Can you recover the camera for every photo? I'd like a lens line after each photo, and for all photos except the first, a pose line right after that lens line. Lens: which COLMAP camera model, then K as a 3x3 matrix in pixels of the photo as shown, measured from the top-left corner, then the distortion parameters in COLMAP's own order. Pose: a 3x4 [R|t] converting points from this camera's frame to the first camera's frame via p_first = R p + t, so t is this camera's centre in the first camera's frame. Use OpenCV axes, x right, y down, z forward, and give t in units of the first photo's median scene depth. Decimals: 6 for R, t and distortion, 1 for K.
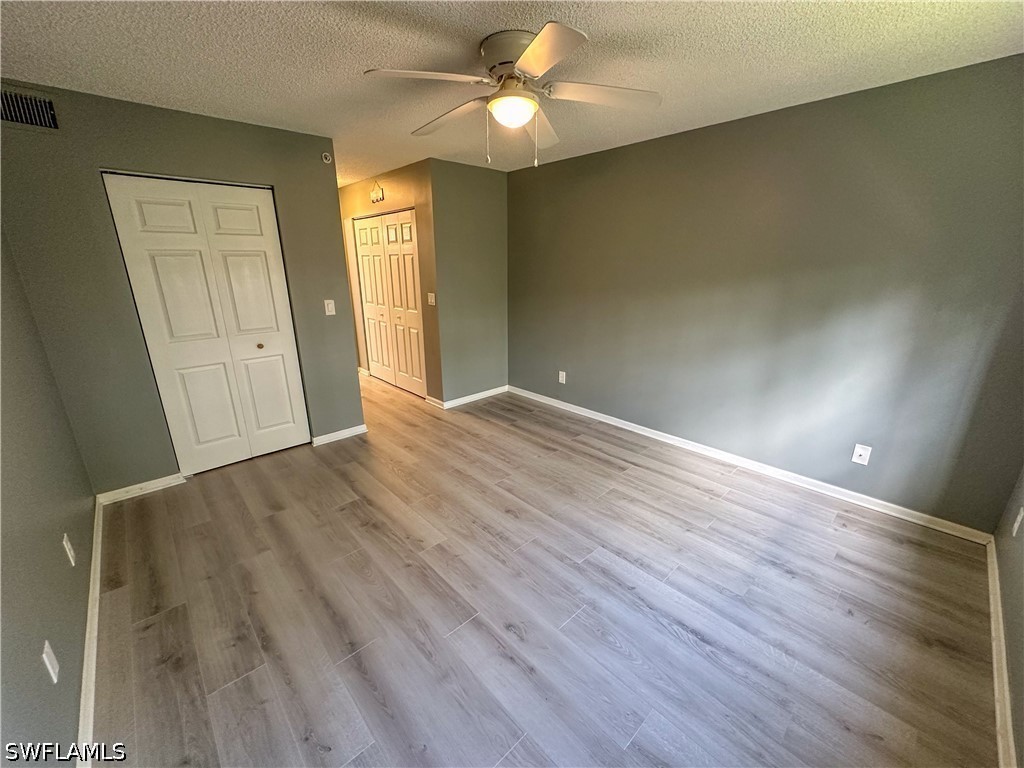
lens RADIAL K [[408.4, 0, 511.1], [0, 408.4, 384.0], [0, 0, 1]] dist [-0.002165, 0.000022]
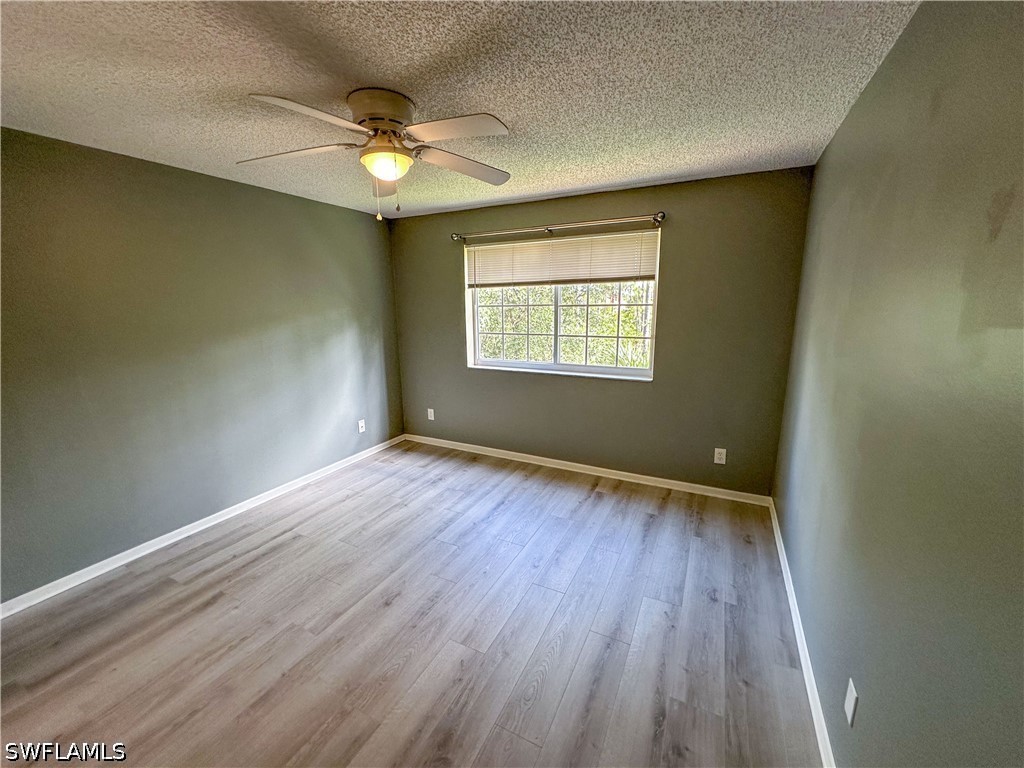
lens RADIAL K [[408.4, 0, 511.1], [0, 408.4, 384.0], [0, 0, 1]] dist [-0.002165, 0.000022]
pose [[-0.341435, -0.179306, 0.922644, -0.838583], [0.282389, 0.916713, 0.282655, -0.283177], [-0.896481, 0.357053, -0.262364, 0.892033]]
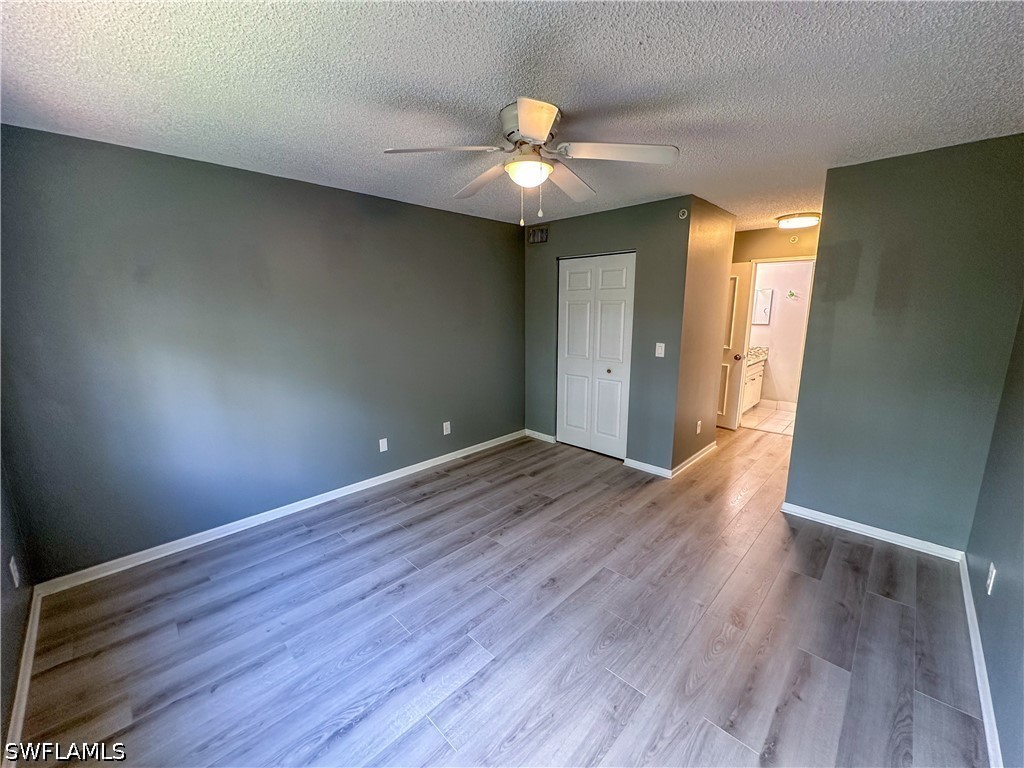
lens RADIAL K [[408.4, 0, 511.1], [0, 408.4, 384.0], [0, 0, 1]] dist [-0.002165, 0.000022]
pose [[0.043967, 0.192788, -0.980255, 0.853592], [-0.283988, 0.943137, 0.172750, -0.246805], [0.957819, 0.270785, 0.096217, 0.757172]]
